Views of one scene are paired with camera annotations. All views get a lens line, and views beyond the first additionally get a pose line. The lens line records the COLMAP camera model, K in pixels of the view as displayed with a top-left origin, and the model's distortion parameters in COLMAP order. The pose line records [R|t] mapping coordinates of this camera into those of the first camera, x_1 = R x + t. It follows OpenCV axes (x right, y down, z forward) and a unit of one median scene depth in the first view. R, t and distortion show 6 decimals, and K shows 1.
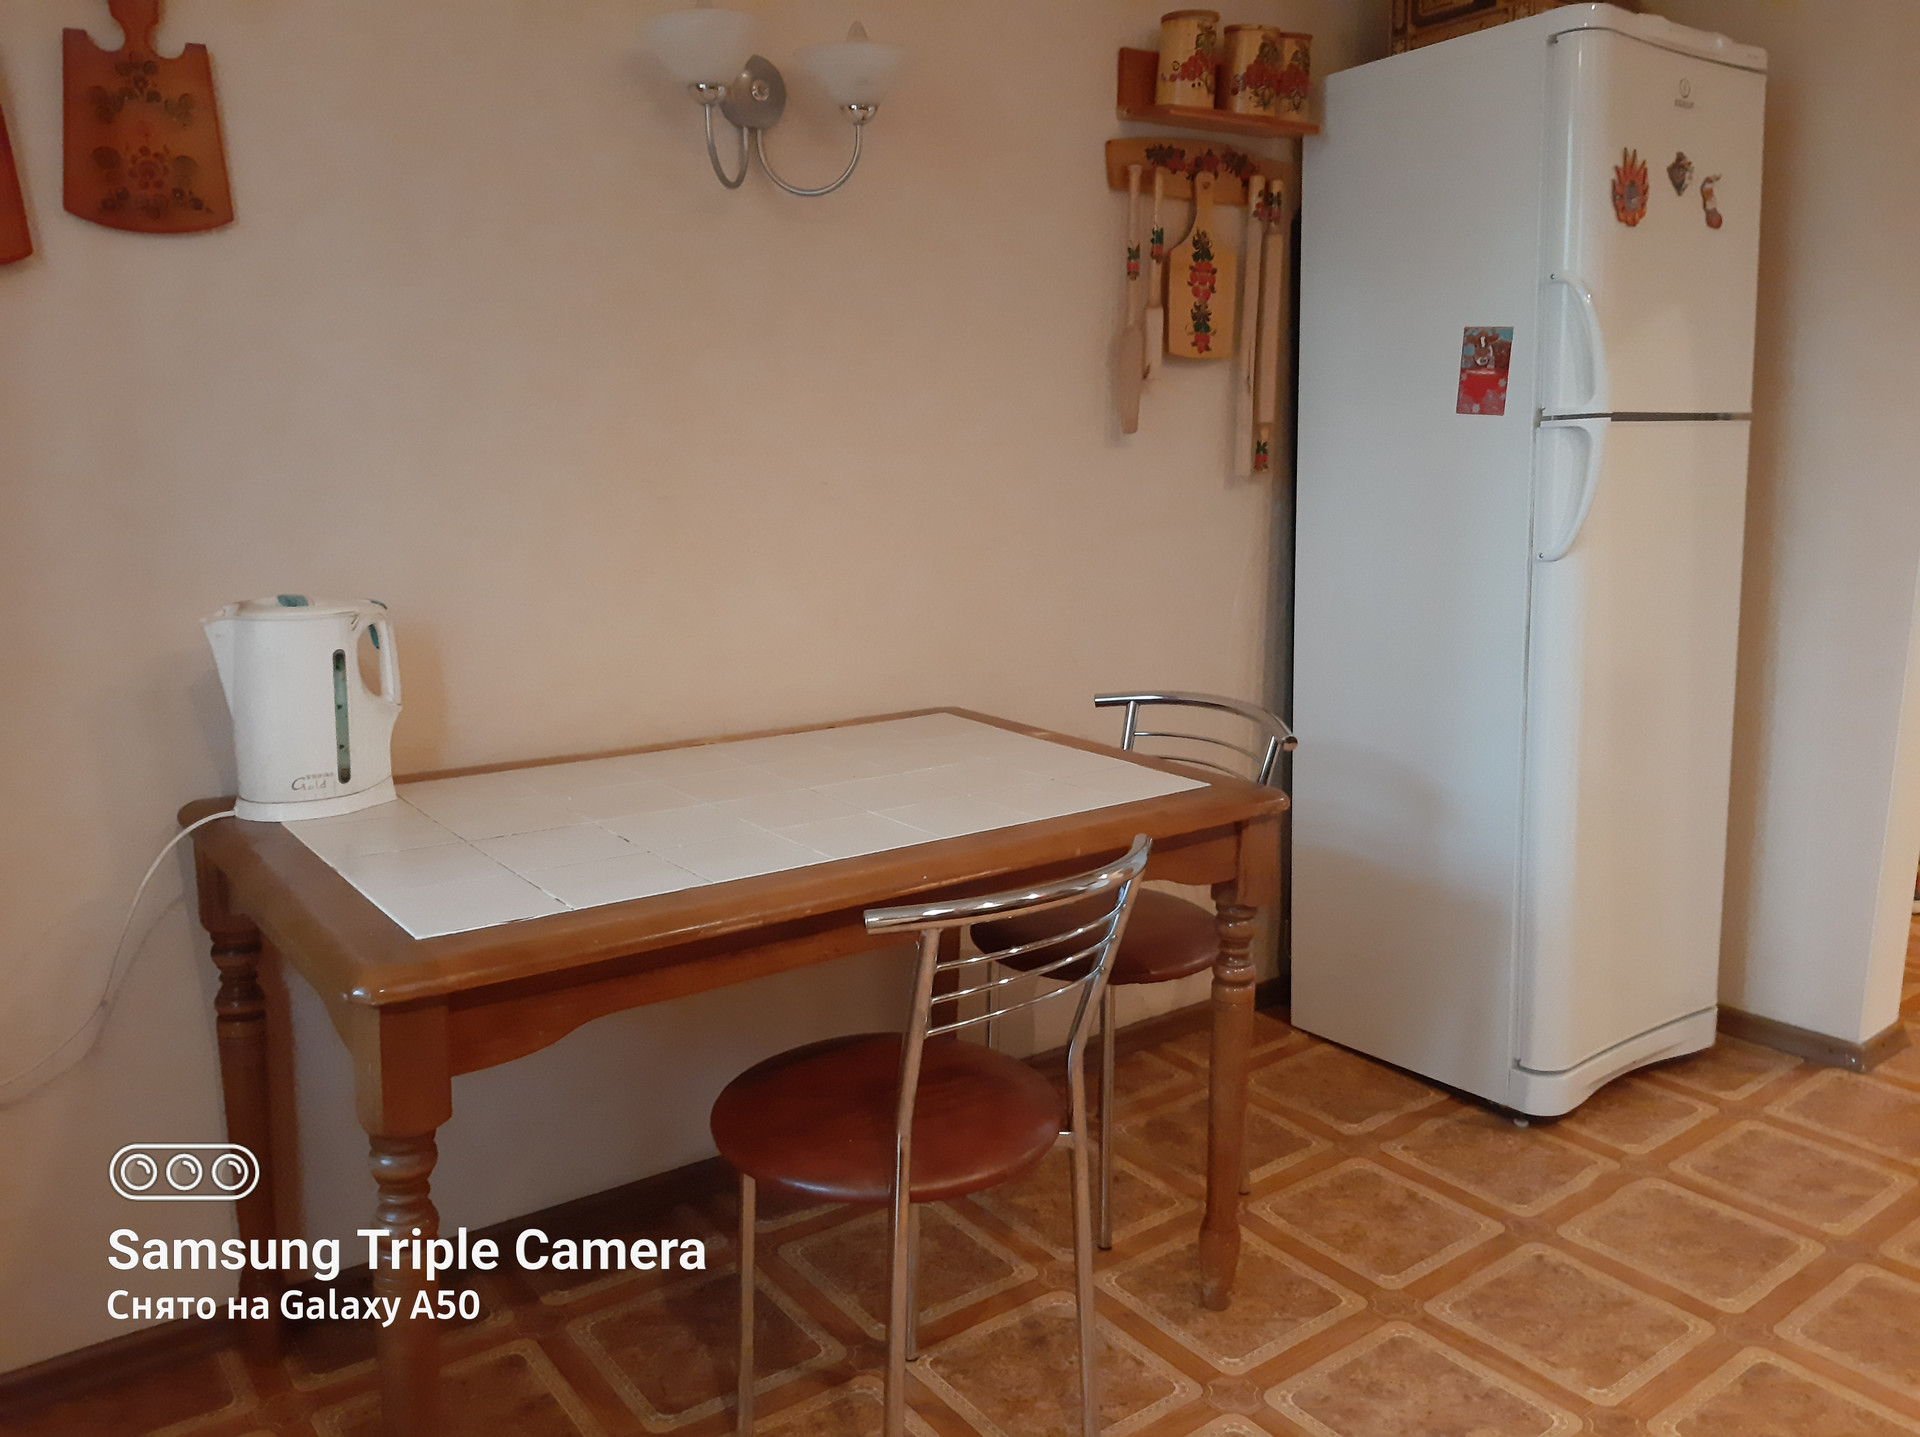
lens RADIAL K [[1492.6, 0, 945.8], [0, 1492.6, 722.1], [0, 0, 1]] dist [0.081354, -0.141161]
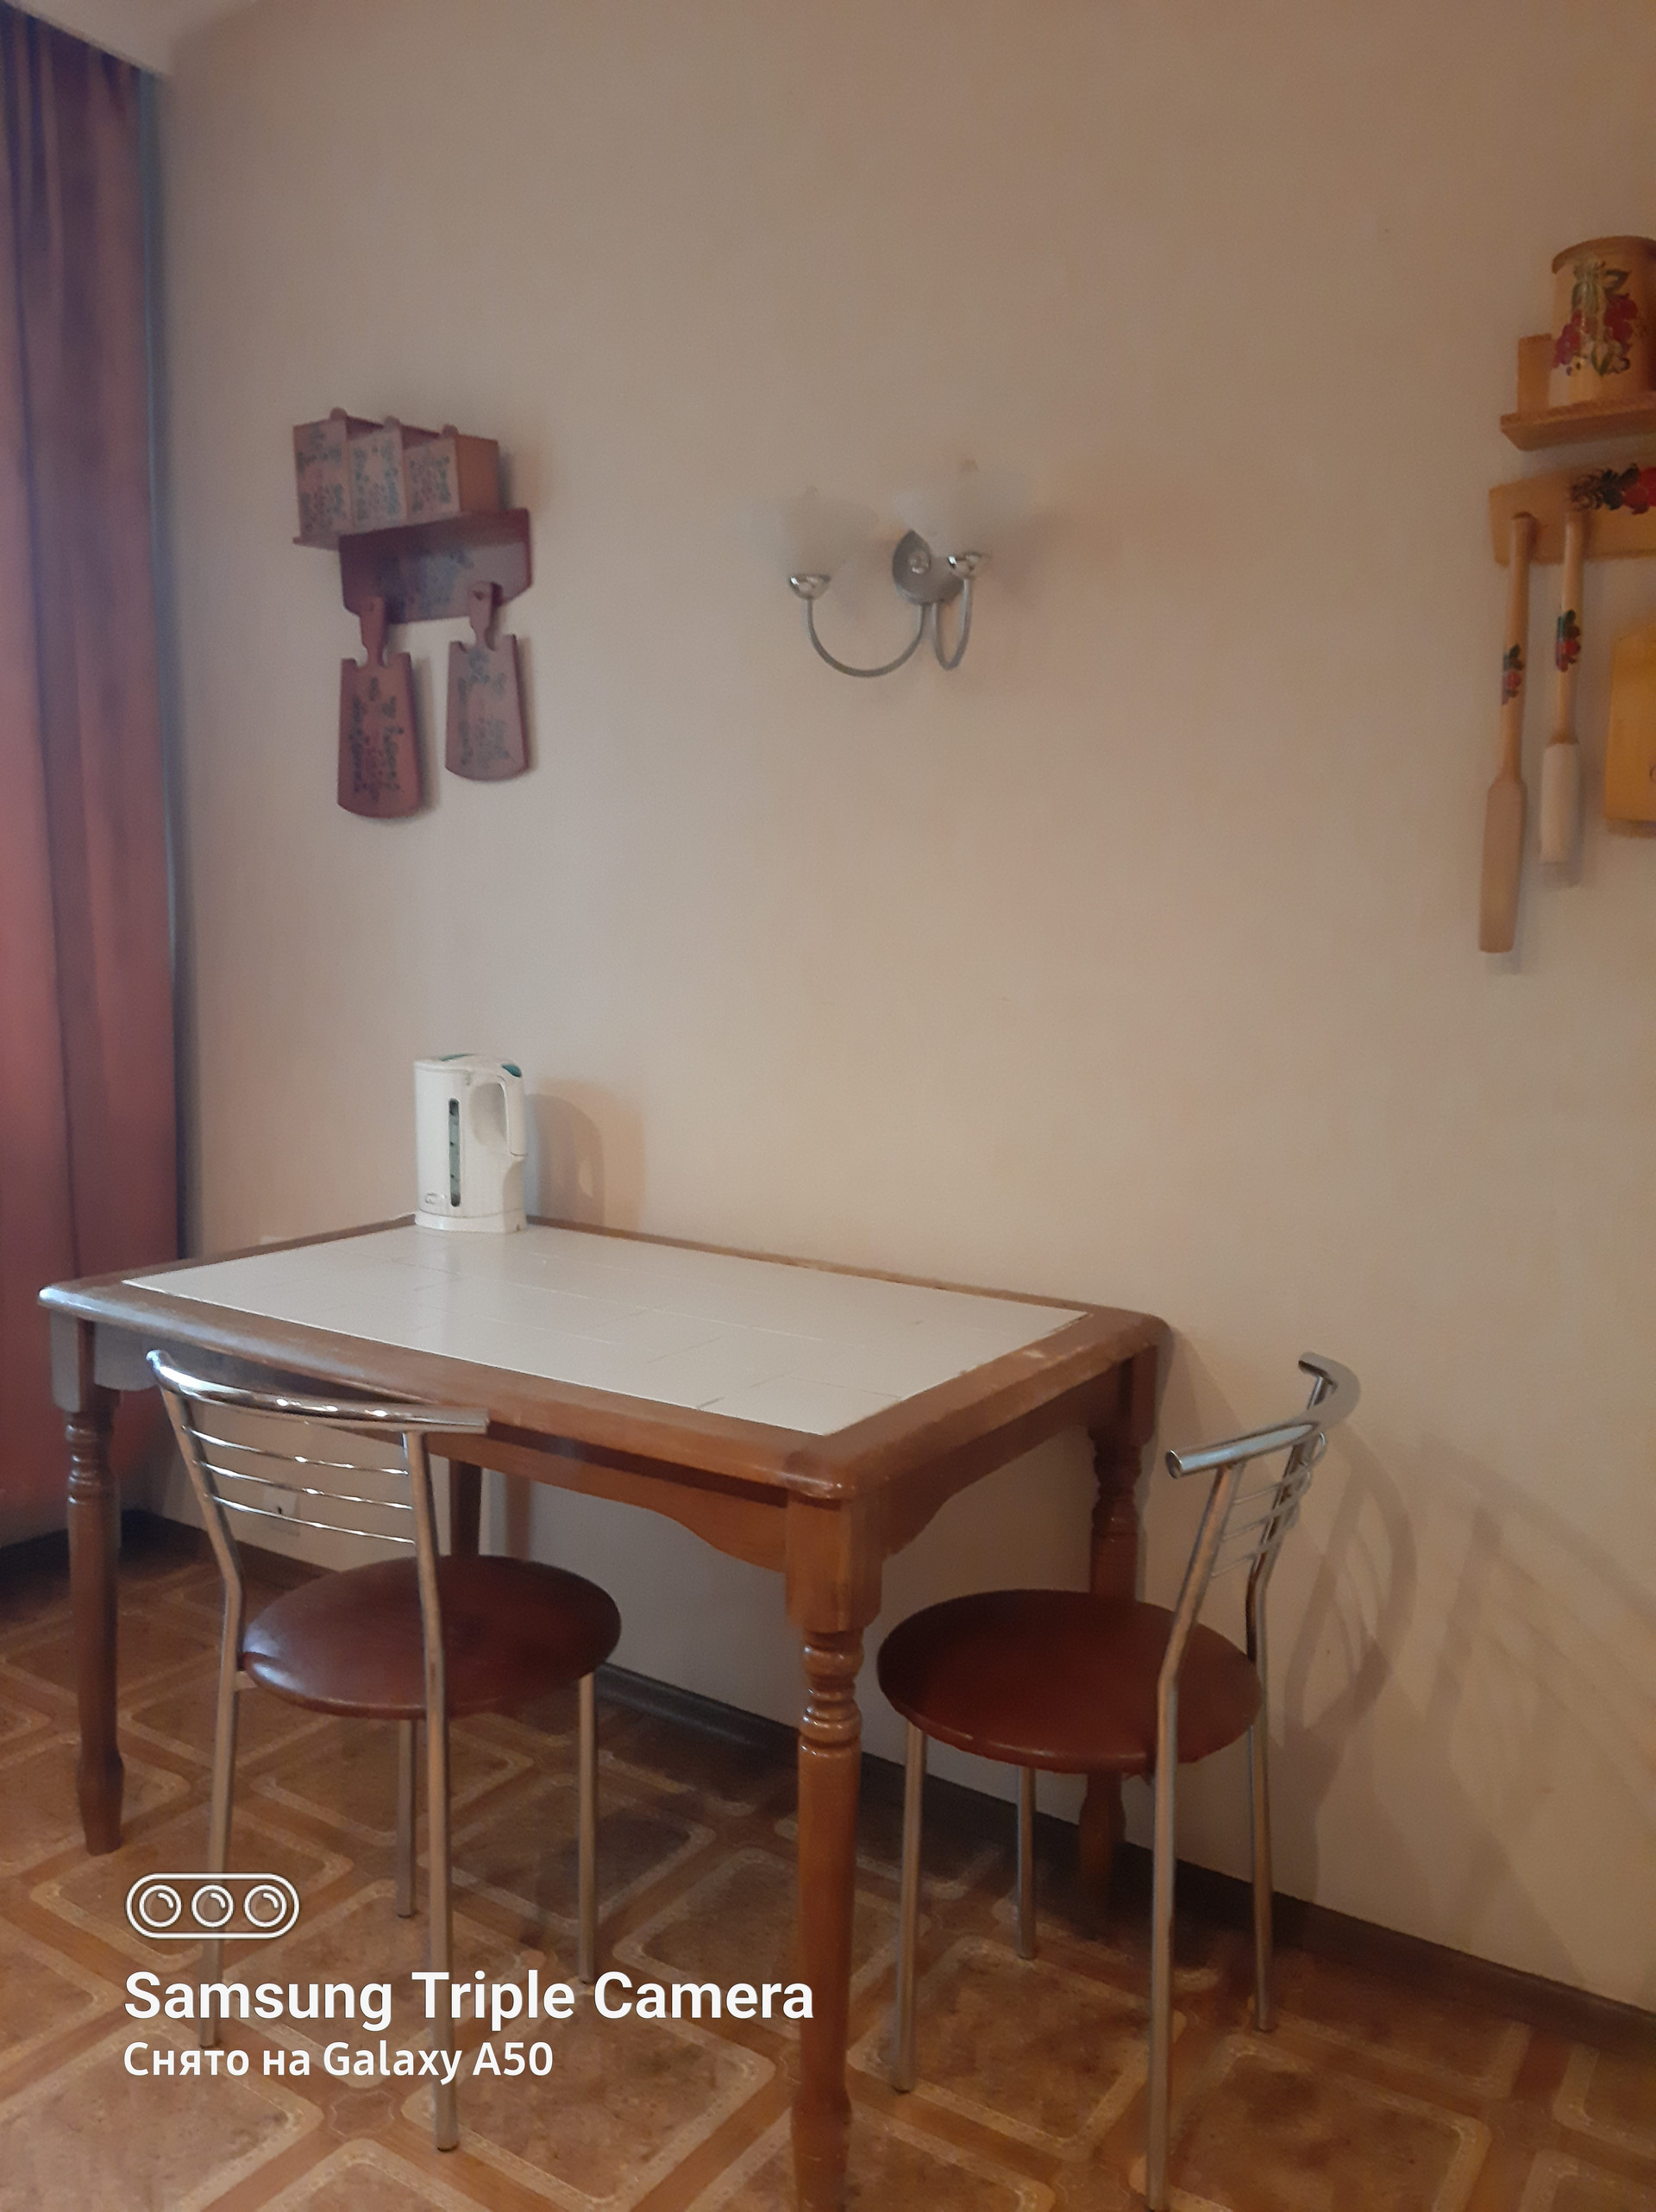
lens RADIAL K [[1741.5, 0, 829.1], [0, 1741.5, 1088.9], [0, 0, 1]] dist [0.009629, 0.002441]
pose [[0.339576, 0.097286, -0.935534, 0.871652], [-0.196392, 0.980047, 0.030629, -0.133687], [0.919847, 0.173330, 0.351907, 0.649051]]
